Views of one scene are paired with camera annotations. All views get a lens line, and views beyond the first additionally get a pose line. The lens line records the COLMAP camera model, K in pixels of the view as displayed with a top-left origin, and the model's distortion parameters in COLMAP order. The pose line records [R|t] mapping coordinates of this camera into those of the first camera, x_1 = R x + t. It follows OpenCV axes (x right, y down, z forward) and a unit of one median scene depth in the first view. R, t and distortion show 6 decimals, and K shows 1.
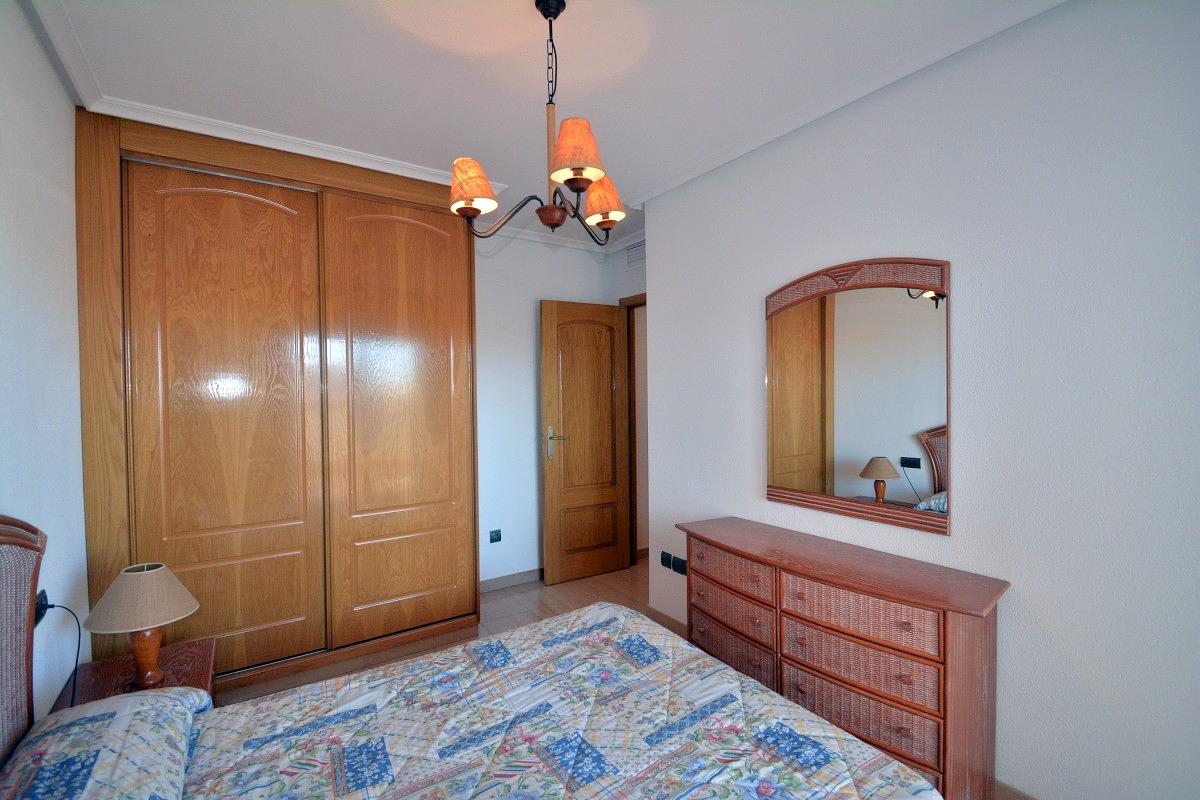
lens RADIAL K [[530.4, 0, 601.5], [0, 530.4, 399.9], [0, 0, 1]] dist [0.004923, -0.008993]
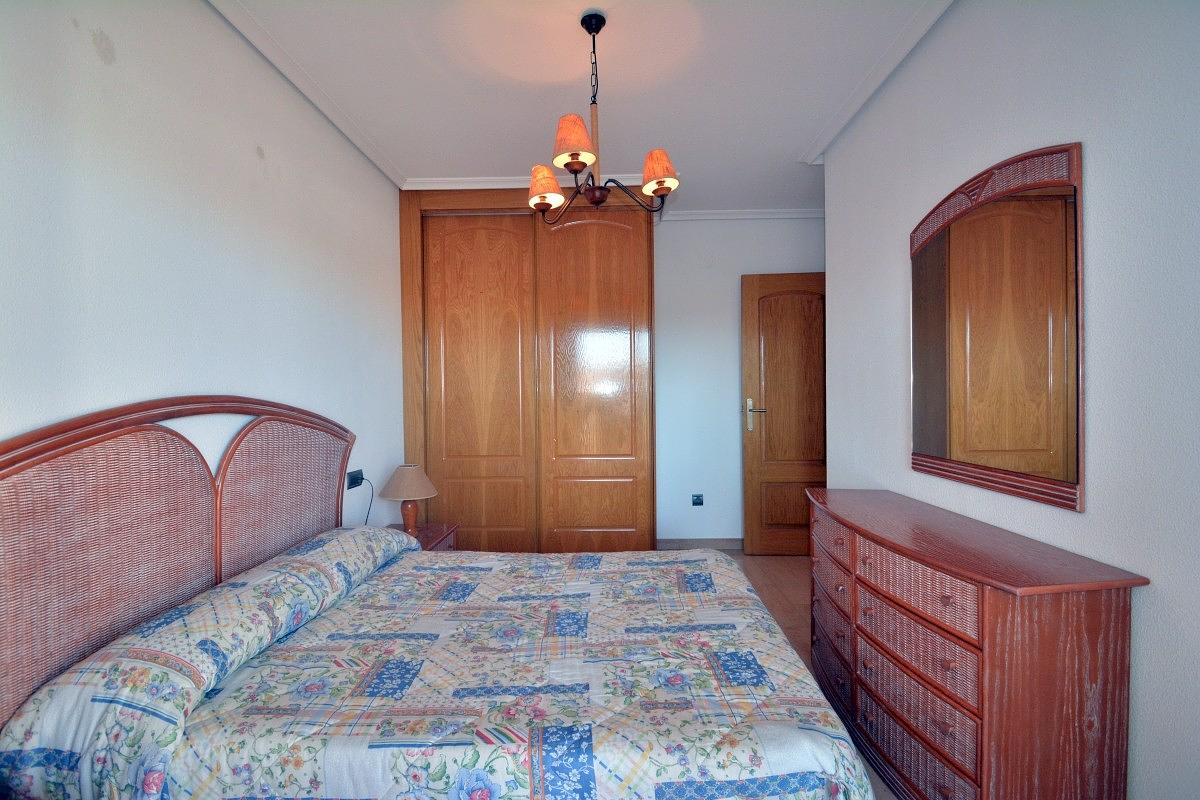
lens RADIAL K [[530.4, 0, 597.0], [0, 530.4, 400.0], [0, 0, 1]] dist [0.004923, -0.008993]
pose [[0.813668, 0.007927, -0.581276, 0.500388], [-0.004960, 0.999965, 0.006693, 0.091685], [0.581309, -0.002563, 0.813679, 0.008581]]
